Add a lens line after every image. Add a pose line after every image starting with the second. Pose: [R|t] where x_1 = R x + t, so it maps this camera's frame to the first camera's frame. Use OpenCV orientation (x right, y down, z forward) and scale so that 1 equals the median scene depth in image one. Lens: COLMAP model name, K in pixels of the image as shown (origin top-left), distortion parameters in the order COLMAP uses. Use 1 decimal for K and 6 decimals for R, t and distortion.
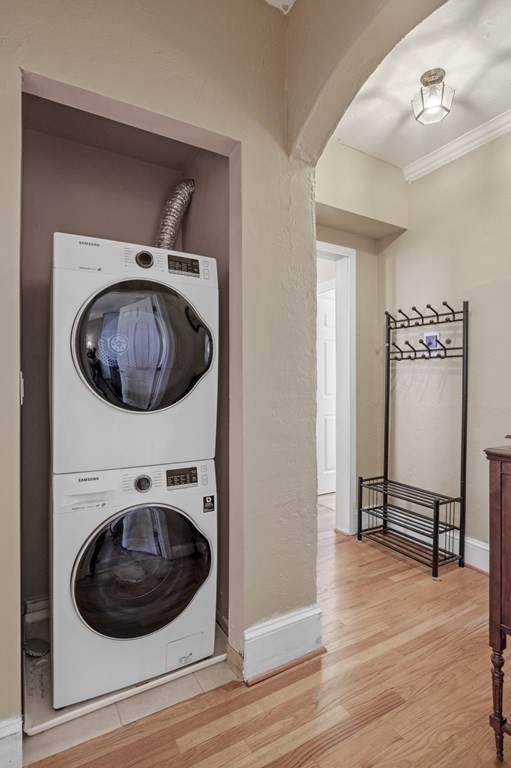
lens RADIAL K [[405.2, 0, 258.1], [0, 405.2, 381.7], [0, 0, 1]] dist [-0.002233, -0.000083]
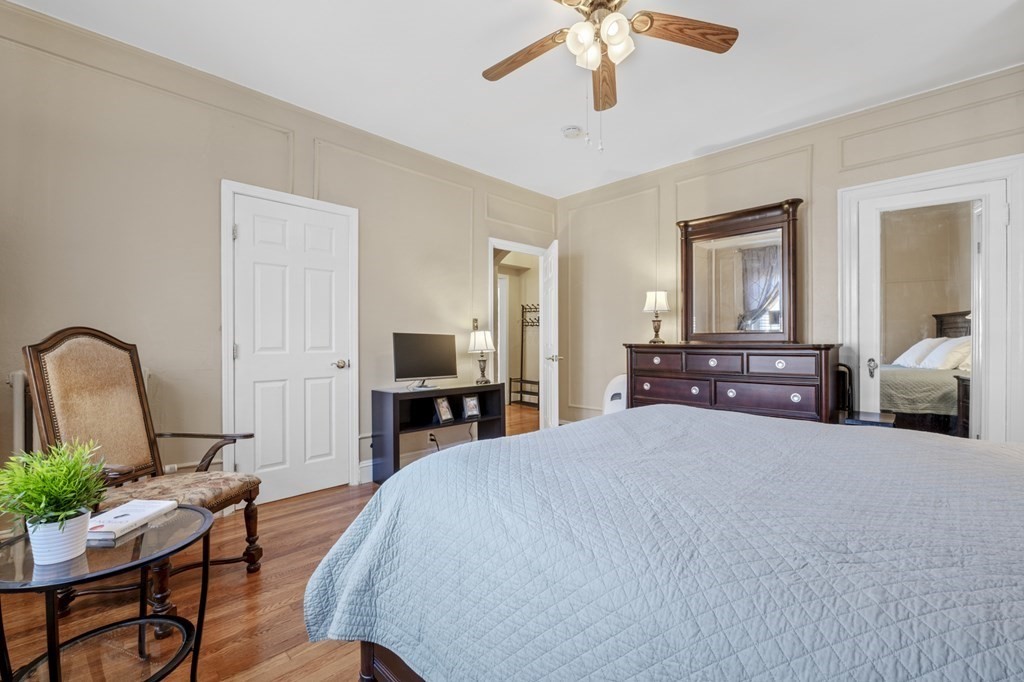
lens RADIAL K [[464.1, 0, 511.7], [0, 464.1, 341.5], [0, 0, 1]] dist [-0.011759, 0.002071]
pose [[0.965161, 0.003024, 0.261638, -0.419425], [-0.003997, 0.999987, 0.003189, 0.026689], [-0.261625, -0.004124, 0.965161, -1.496407]]
